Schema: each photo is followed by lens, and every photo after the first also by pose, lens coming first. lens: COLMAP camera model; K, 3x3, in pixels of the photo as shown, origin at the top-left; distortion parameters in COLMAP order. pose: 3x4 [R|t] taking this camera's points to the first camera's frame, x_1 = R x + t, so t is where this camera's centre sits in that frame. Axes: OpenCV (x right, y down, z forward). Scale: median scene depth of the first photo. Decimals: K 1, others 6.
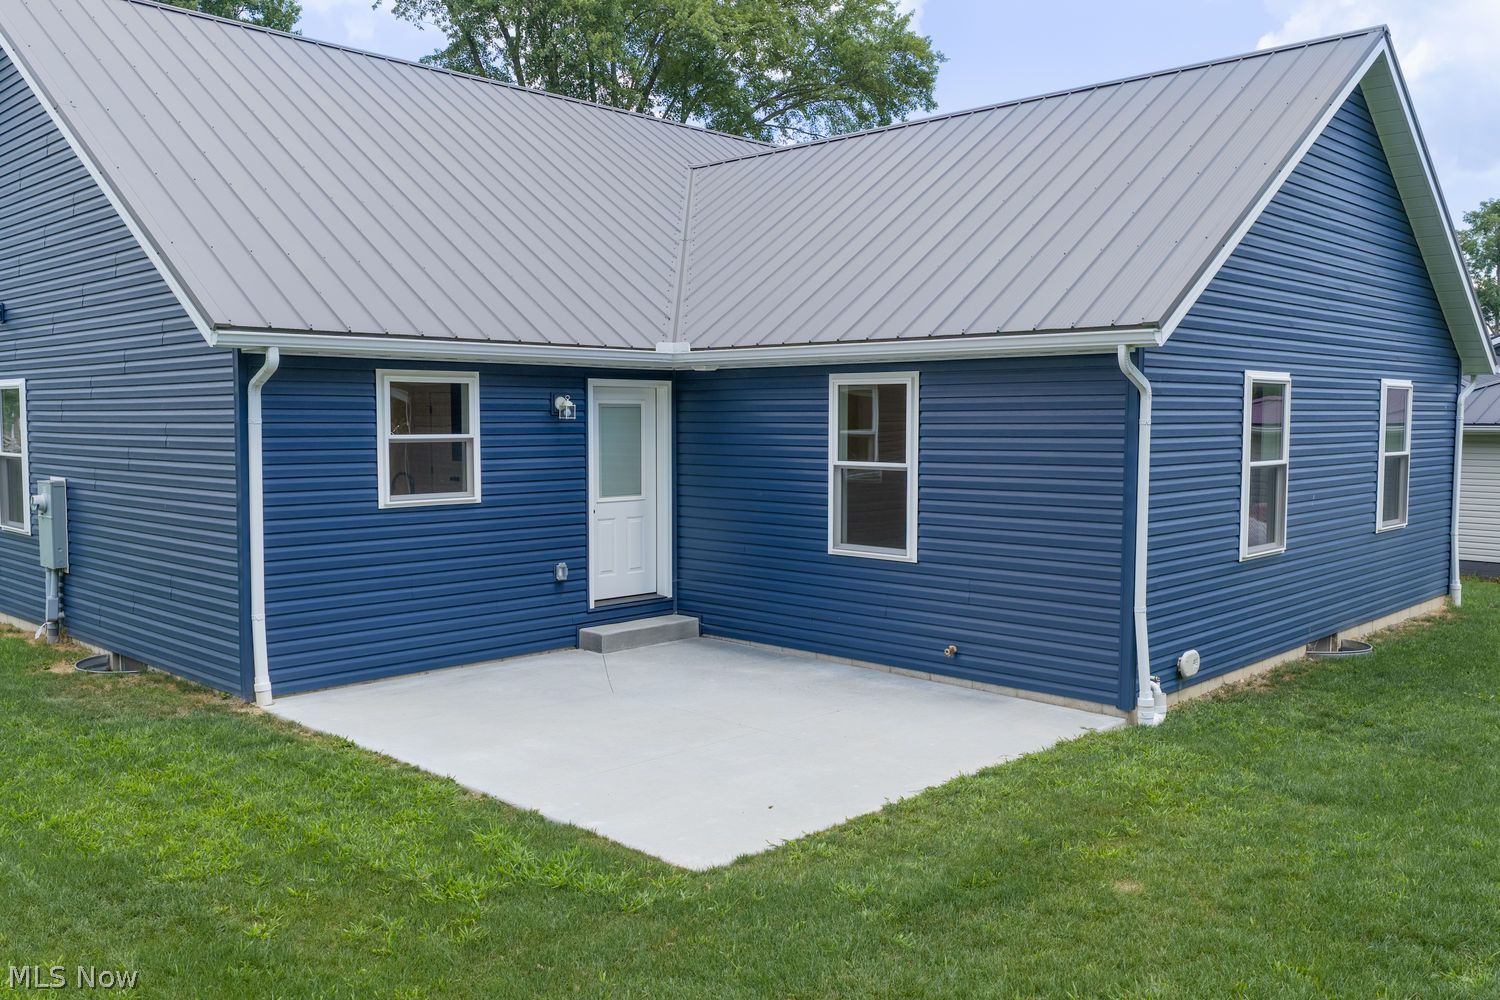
lens RADIAL K [[1240.5, 0, 750.0], [0, 1240.5, 500.0], [0, 0, 1]] dist [0.017386, -0.036940]
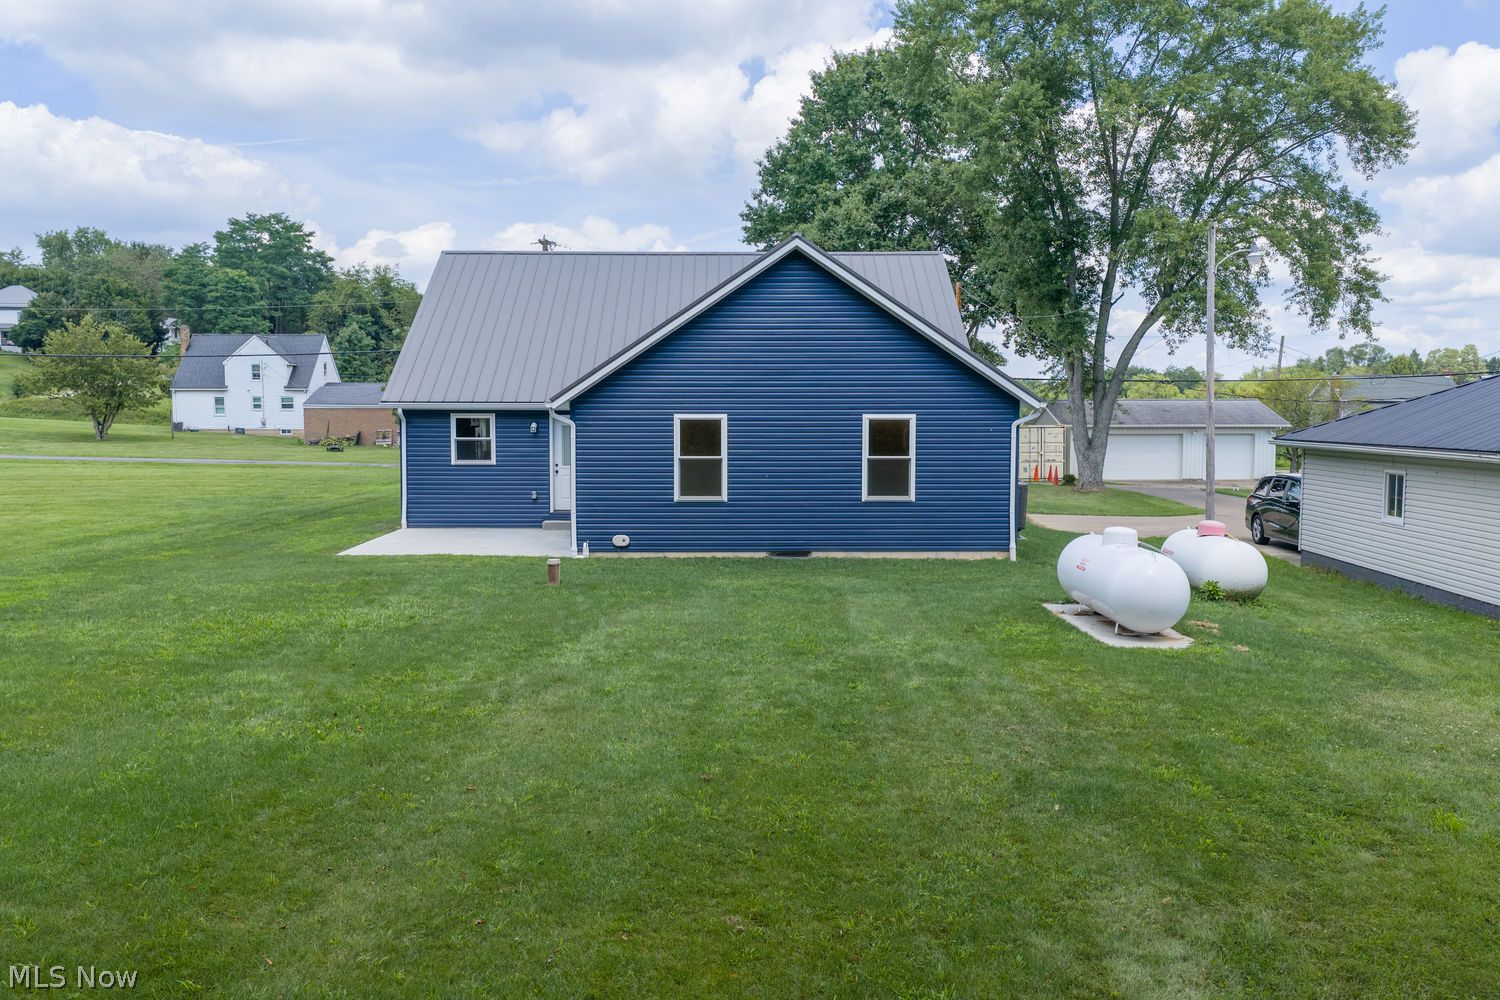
lens RADIAL K [[1240.5, 0, 750.0], [0, 1240.5, 500.0], [0, 0, 1]] dist [0.017386, -0.036940]
pose [[0.701418, 0.051197, -0.710909, 1.886556], [-0.048880, 0.998524, 0.023682, -0.010659], [0.711072, 0.018139, 0.702886, -0.405979]]
